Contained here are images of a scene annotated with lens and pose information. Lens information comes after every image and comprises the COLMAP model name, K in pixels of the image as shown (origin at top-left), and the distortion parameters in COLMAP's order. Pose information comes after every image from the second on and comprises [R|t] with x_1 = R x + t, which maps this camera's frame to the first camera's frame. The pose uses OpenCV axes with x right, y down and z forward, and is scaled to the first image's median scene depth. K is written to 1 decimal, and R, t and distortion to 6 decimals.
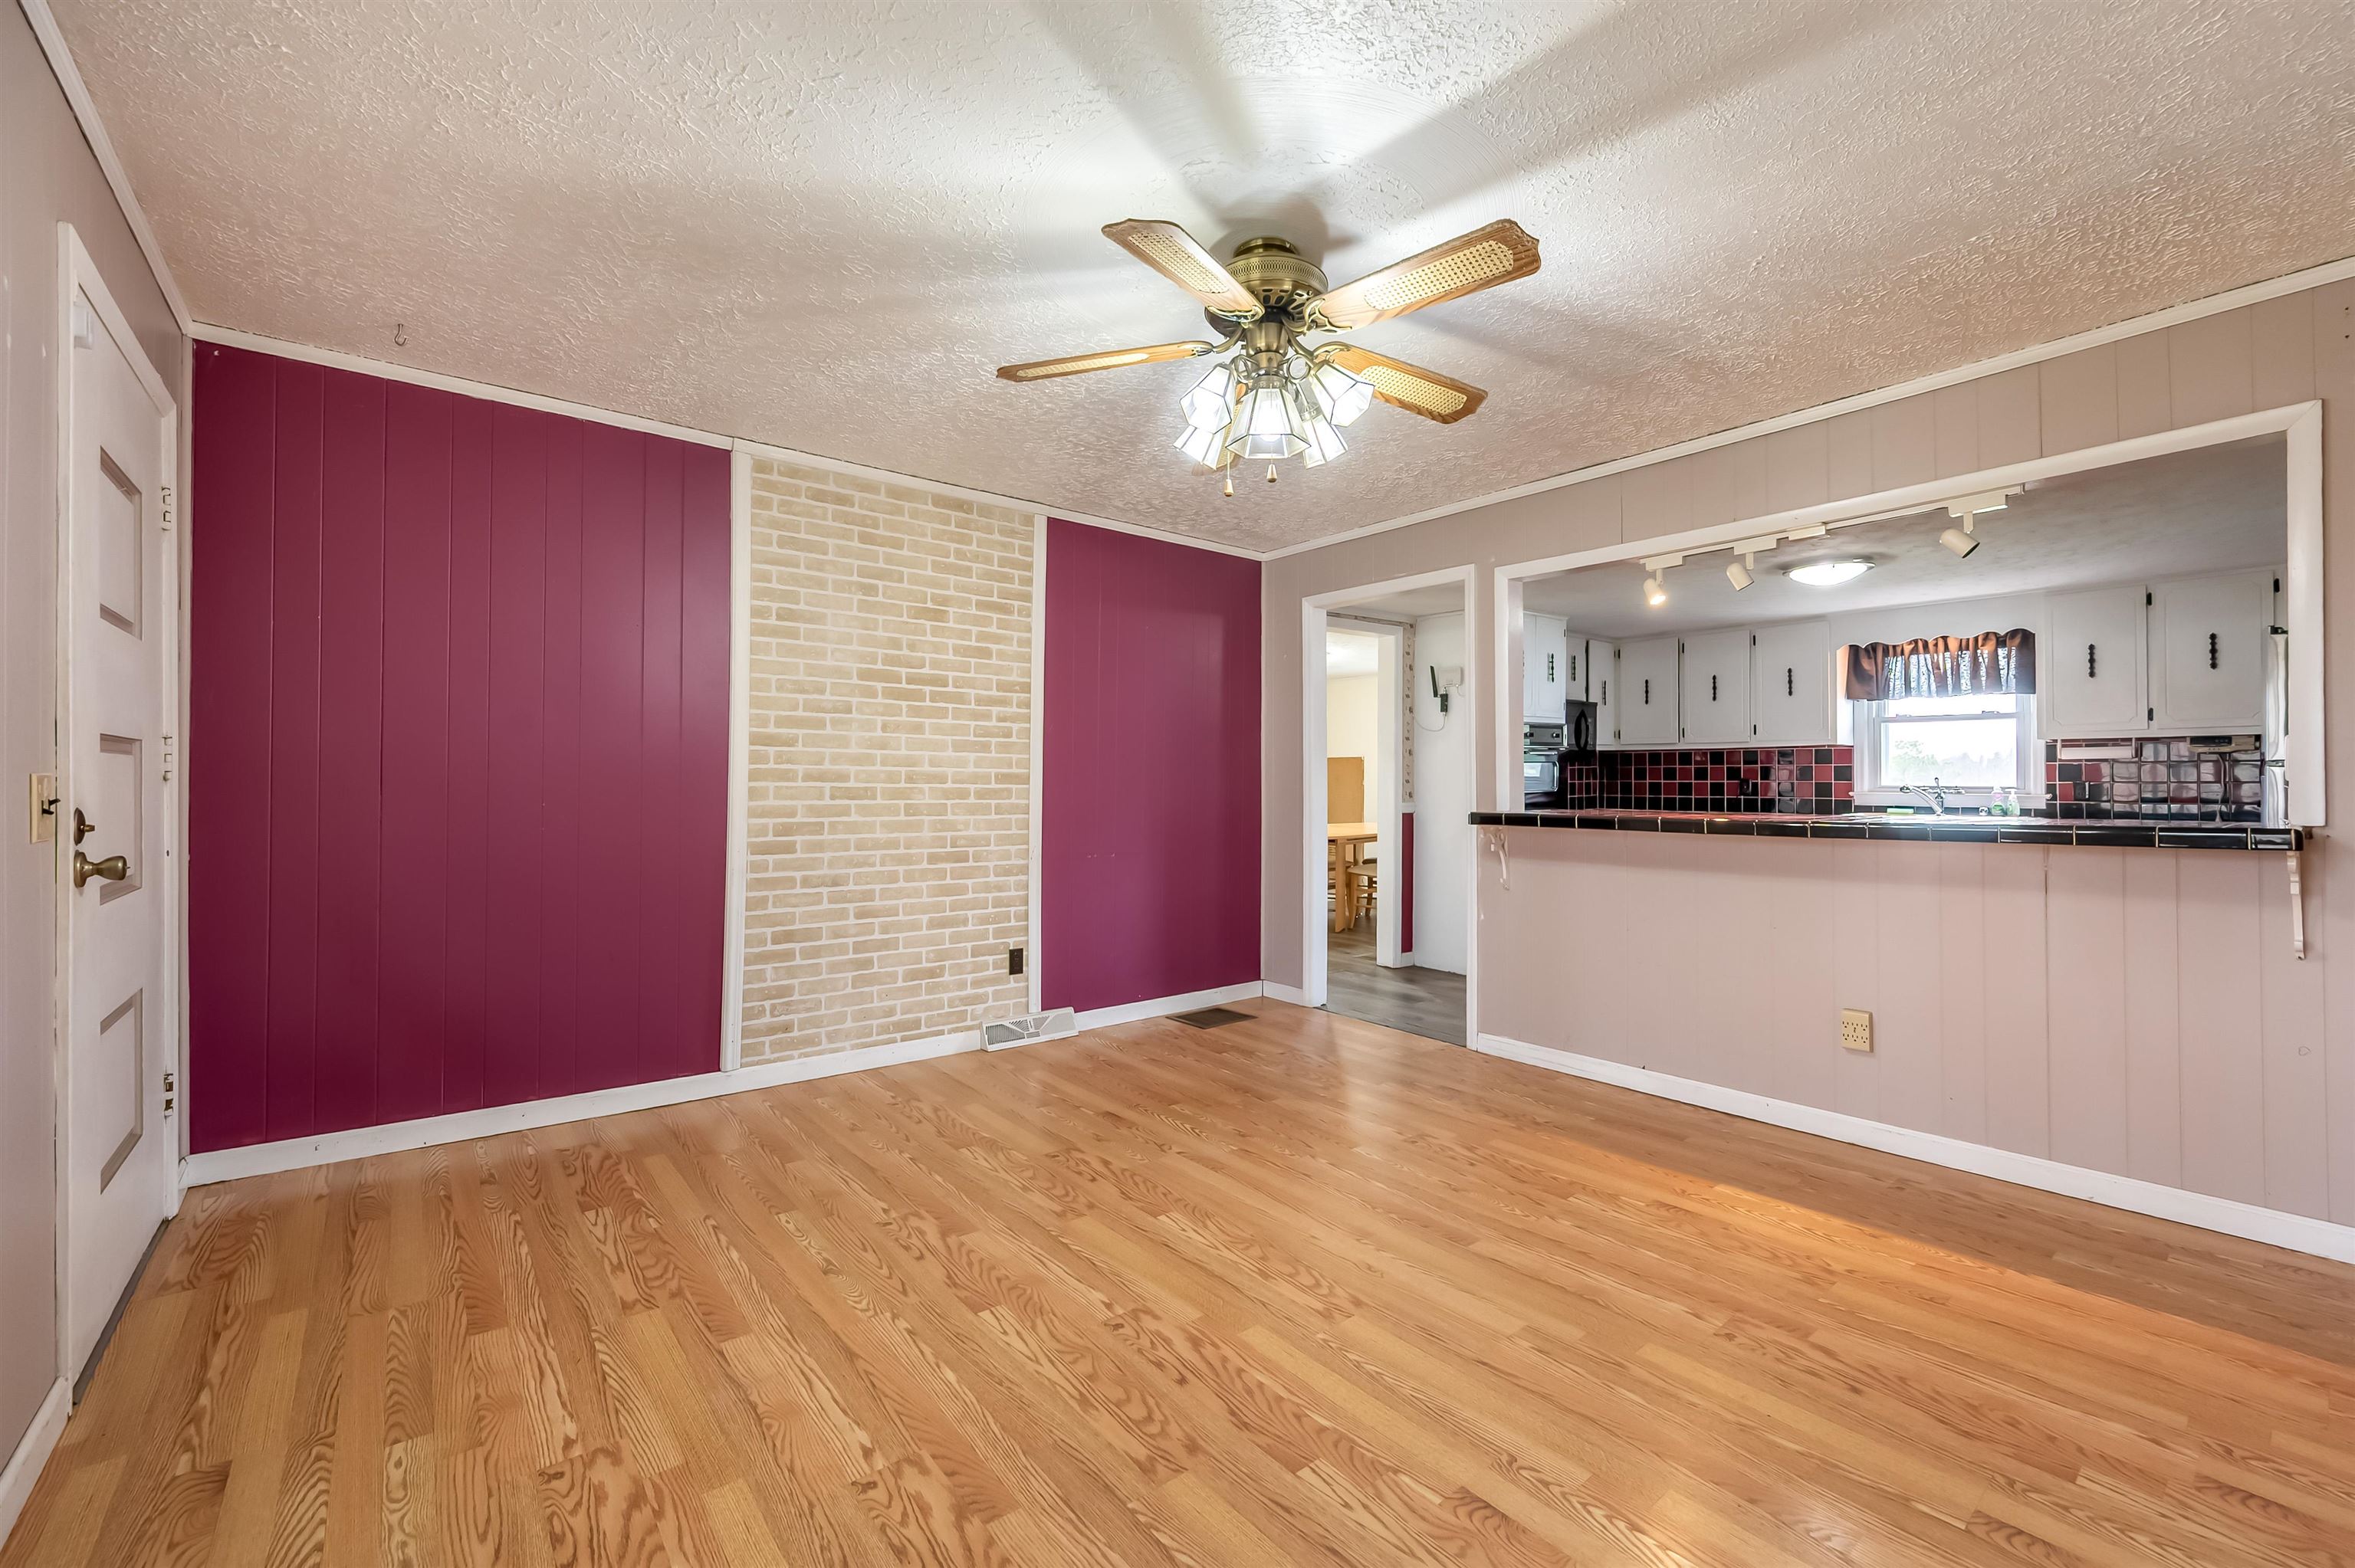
lens RADIAL K [[964.7, 0, 1189.5], [0, 964.7, 759.1], [0, 0, 1]] dist [0.002076, 0.000050]
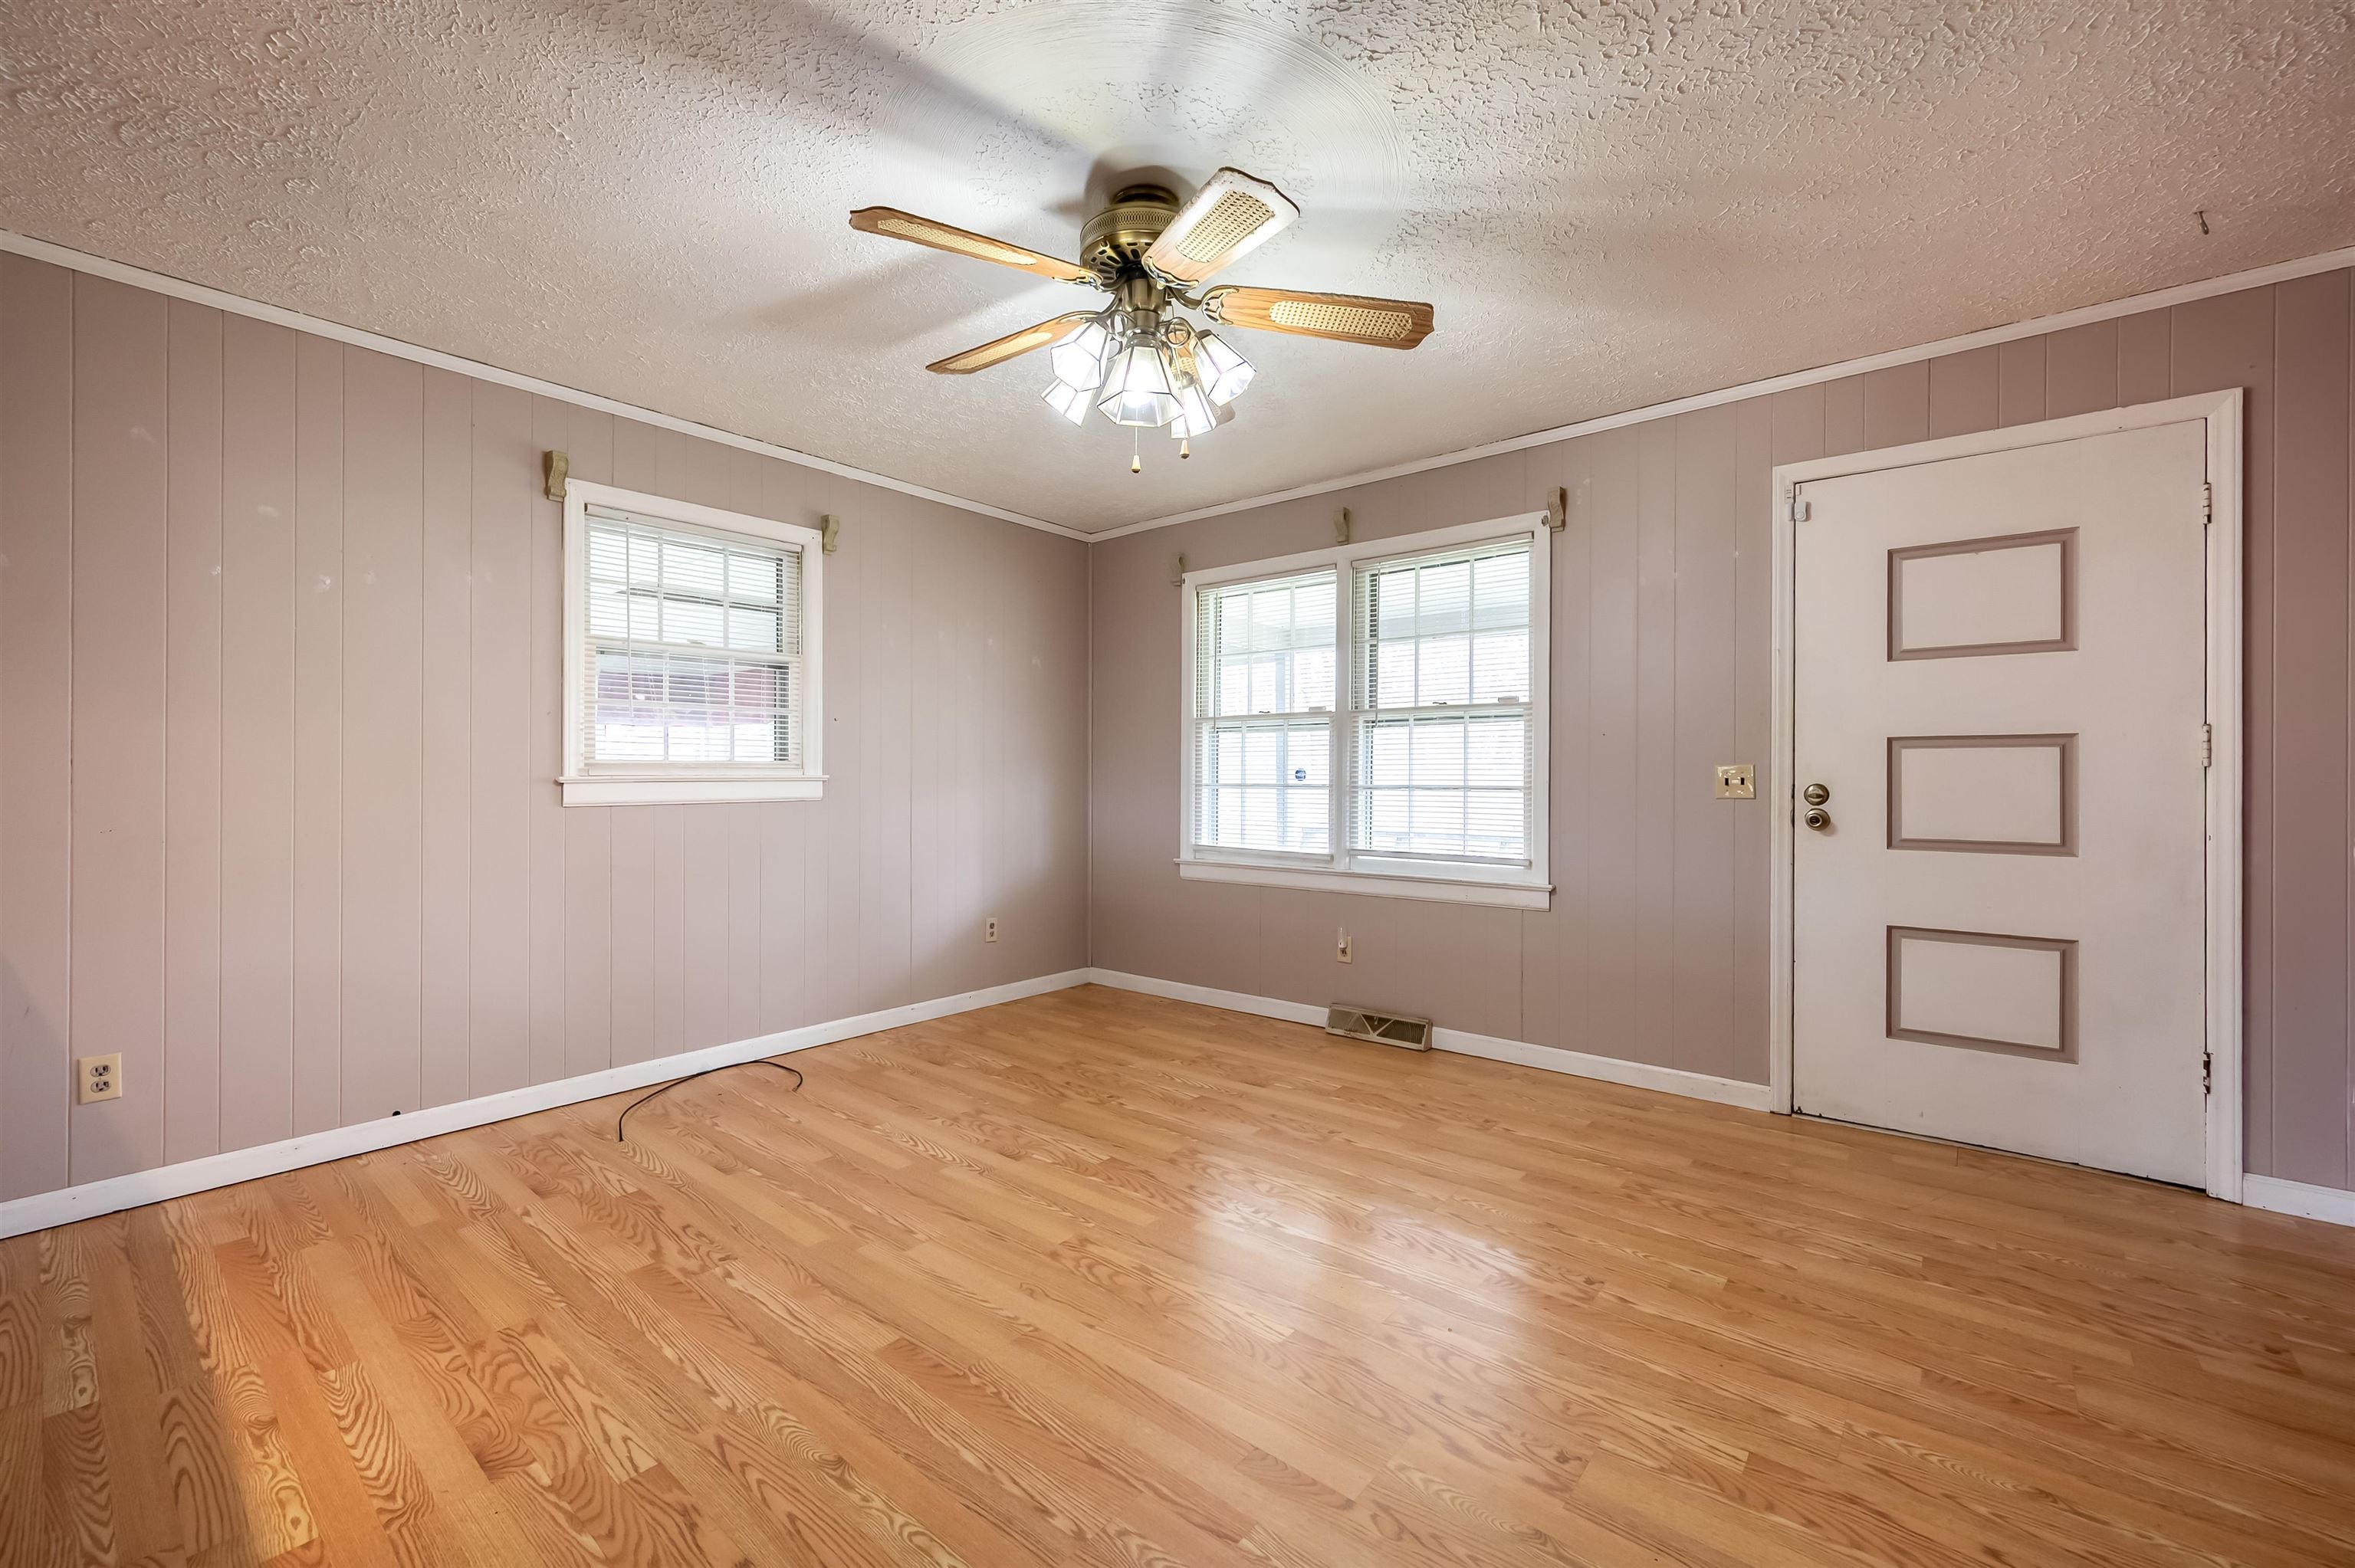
lens RADIAL K [[958.2, 0, 1187.3], [0, 958.2, 774.6], [0, 0, 1]] dist [0.000887, 0.000363]
pose [[-0.981337, -0.003207, -0.192269, 0.169234], [0.001264, 0.999732, -0.023125, 0.043749], [0.192292, -0.022937, -0.981070, 1.495630]]
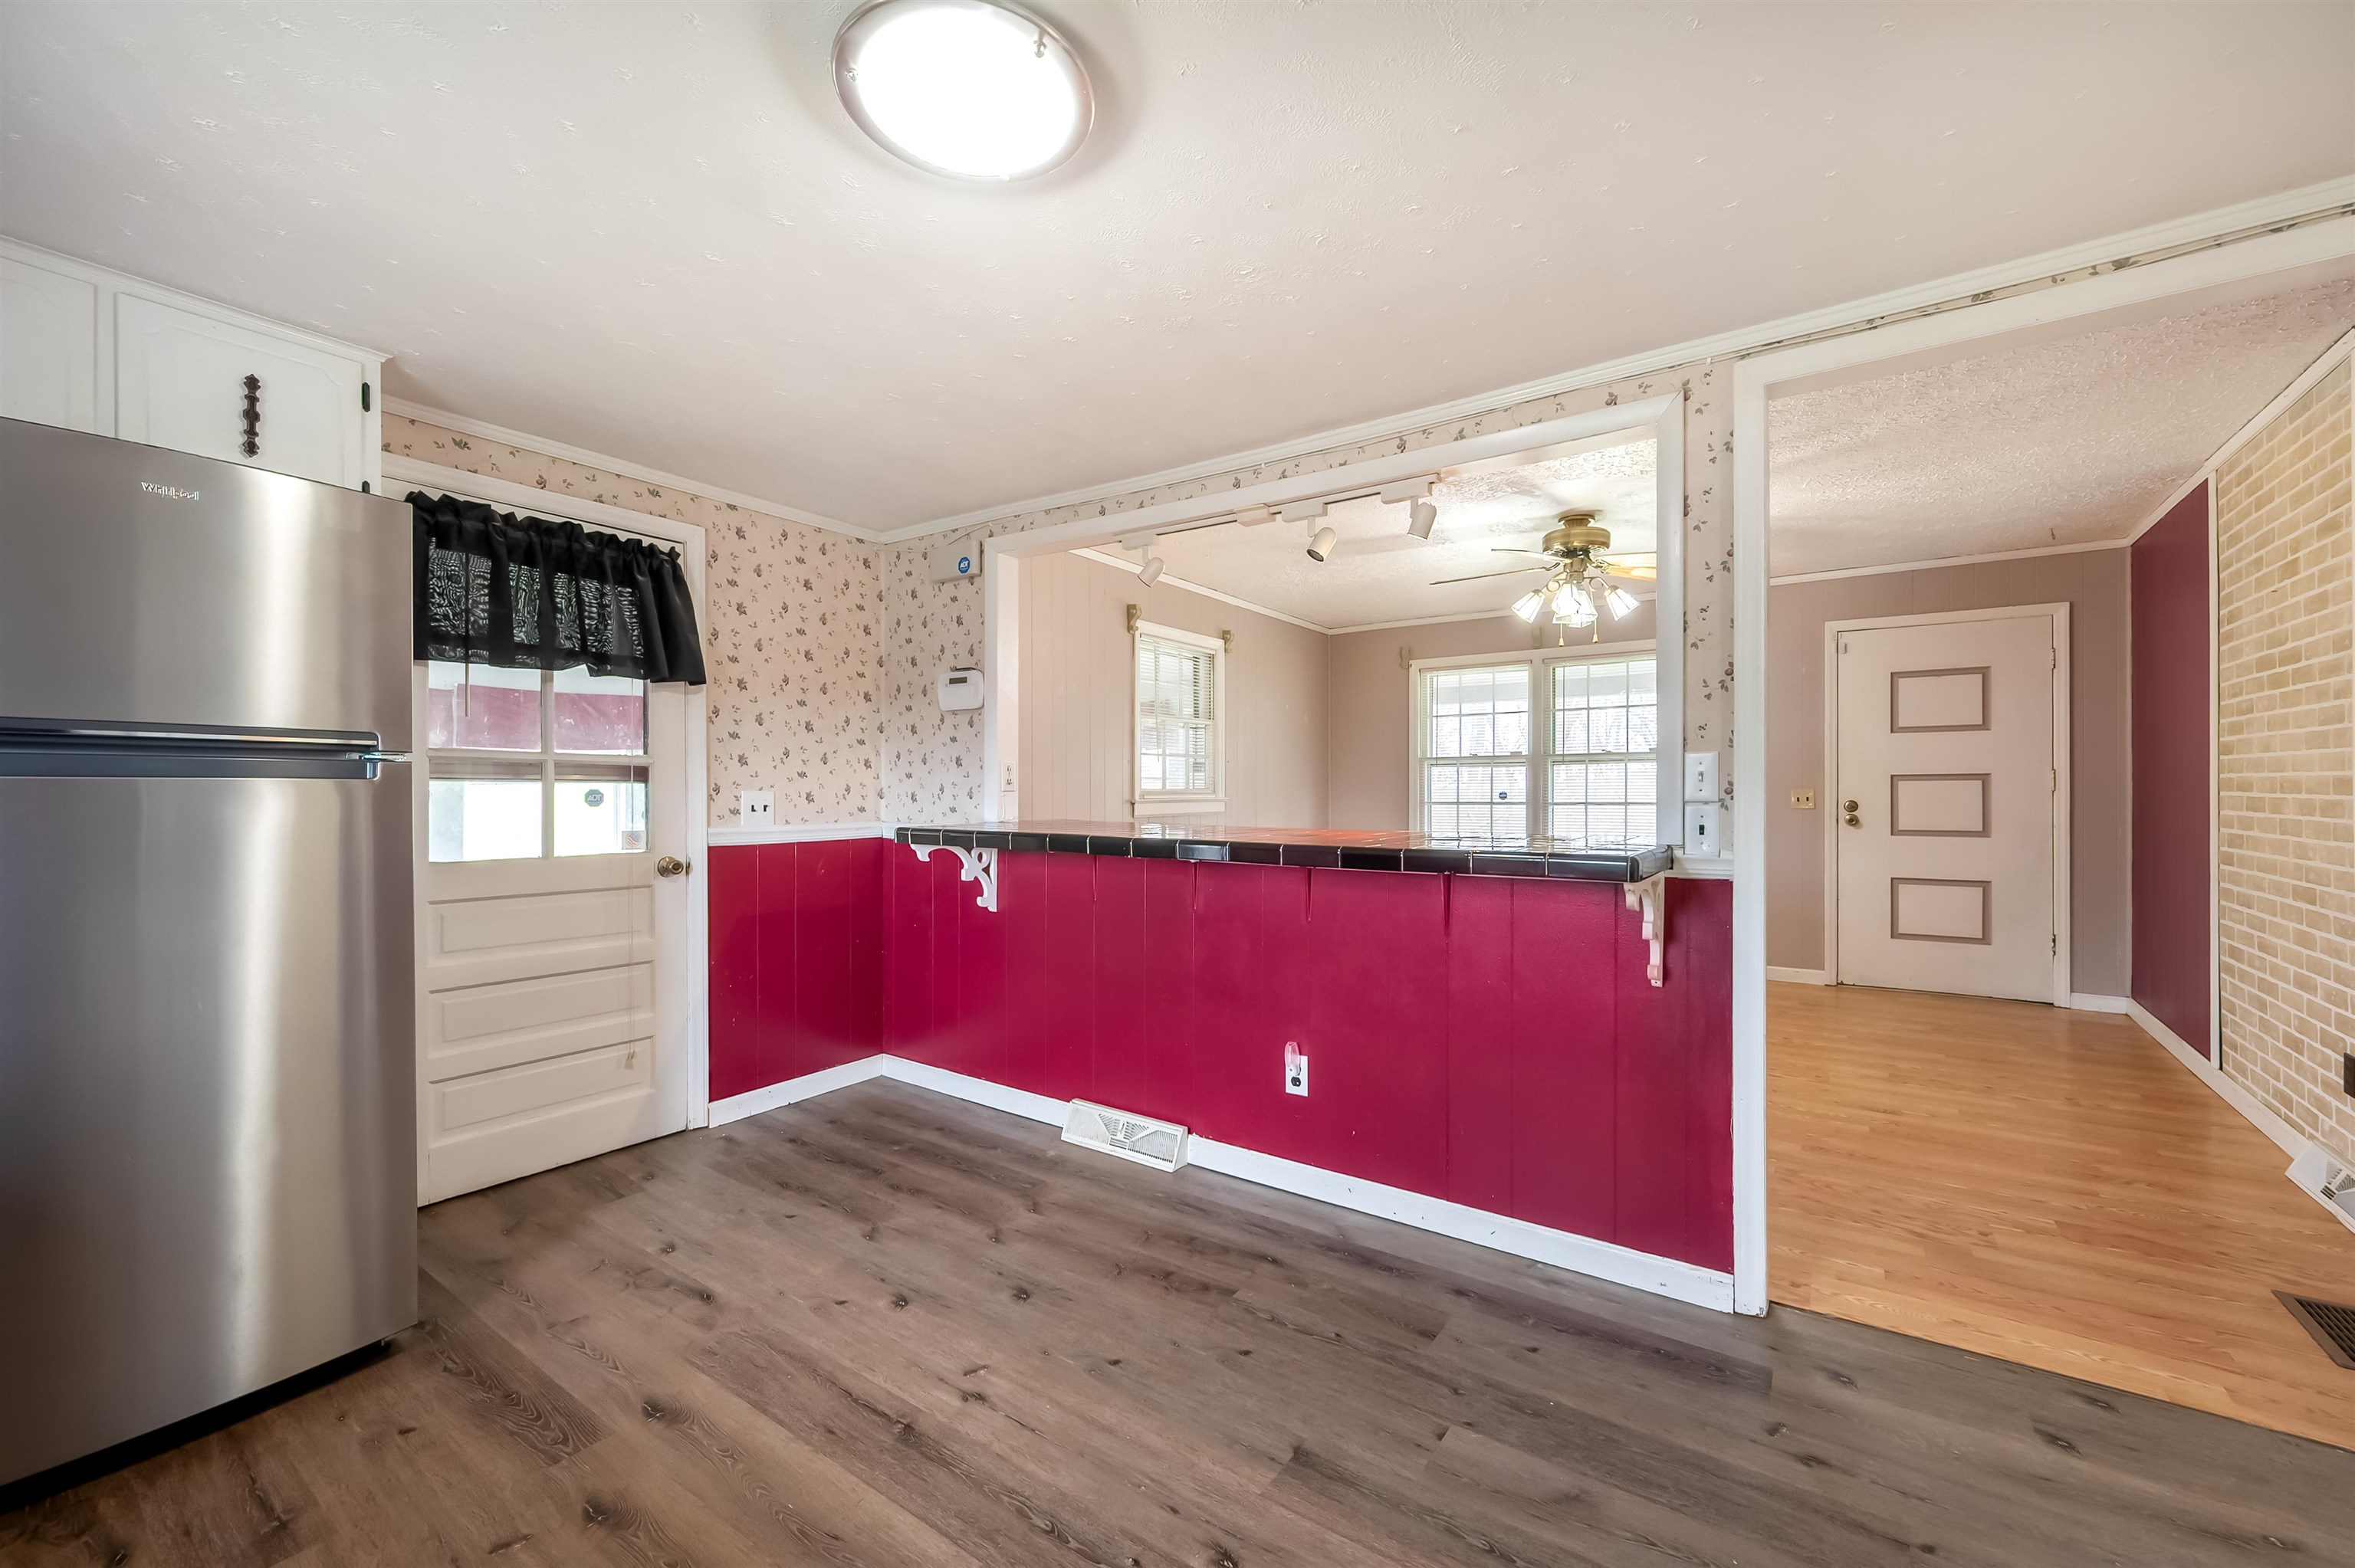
lens RADIAL K [[933.4, 0, 1185.0], [0, 933.4, 794.3], [0, 0, 1]] dist [0.000094, -0.000059]
pose [[-0.962756, 0.001113, -0.270369, 1.034950], [0.007171, 0.999745, -0.021419, 0.048430], [0.270276, -0.022560, -0.962519, 2.003123]]
